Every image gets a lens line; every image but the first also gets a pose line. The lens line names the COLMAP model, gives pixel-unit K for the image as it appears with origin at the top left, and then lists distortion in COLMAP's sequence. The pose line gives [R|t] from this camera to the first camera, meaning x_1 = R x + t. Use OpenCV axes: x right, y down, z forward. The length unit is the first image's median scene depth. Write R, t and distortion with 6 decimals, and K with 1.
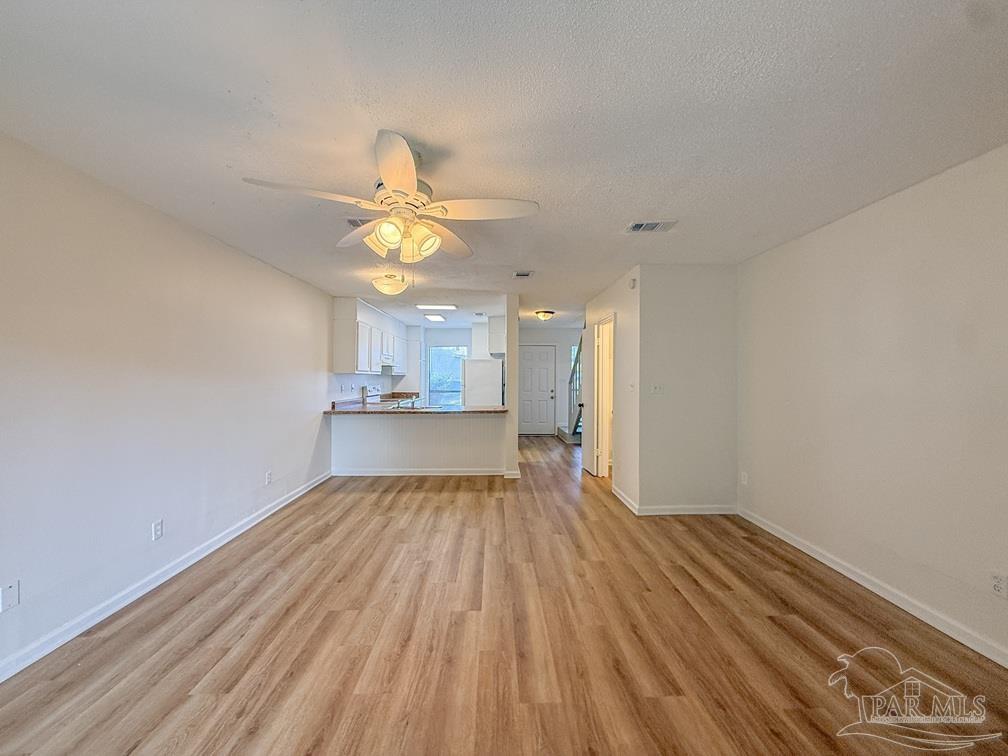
lens RADIAL K [[395.9, 0, 509.1], [0, 395.9, 375.0], [0, 0, 1]] dist [-0.003121, -0.000215]
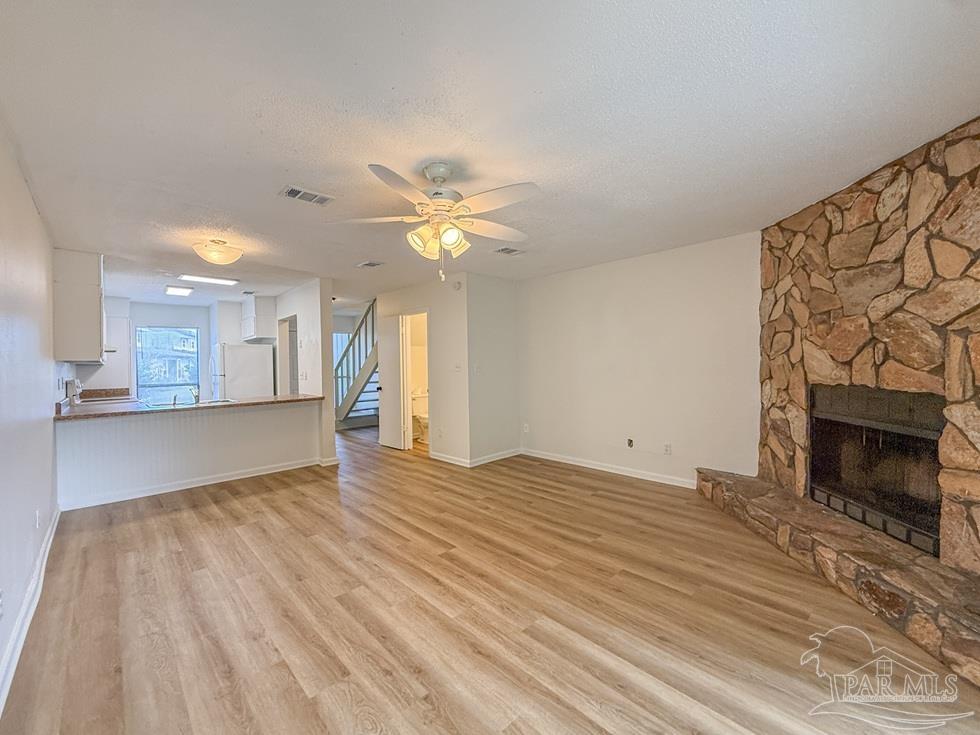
lens RADIAL K [[385.0, 0, 495.0], [0, 385.0, 364.6], [0, 0, 1]] dist [-0.003121, -0.000215]
pose [[0.744140, -0.017596, 0.667791, -0.539641], [0.016104, 0.999835, 0.008400, 0.013710], [-0.667829, 0.004504, 0.744301, 0.018737]]
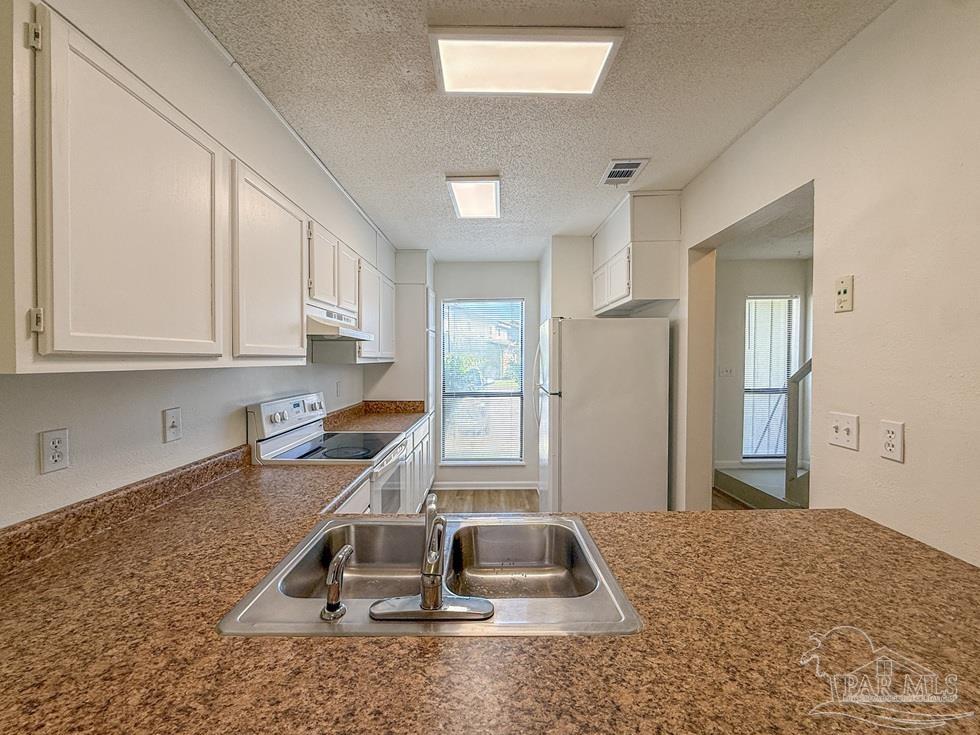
lens RADIAL K [[385.0, 0, 495.0], [0, 385.0, 364.6], [0, 0, 1]] dist [-0.003121, -0.000215]
pose [[0.999903, -0.001487, -0.013877, -0.392113], [0.001760, 0.999806, 0.019630, -0.015835], [0.013845, -0.019653, 0.999711, 1.573890]]
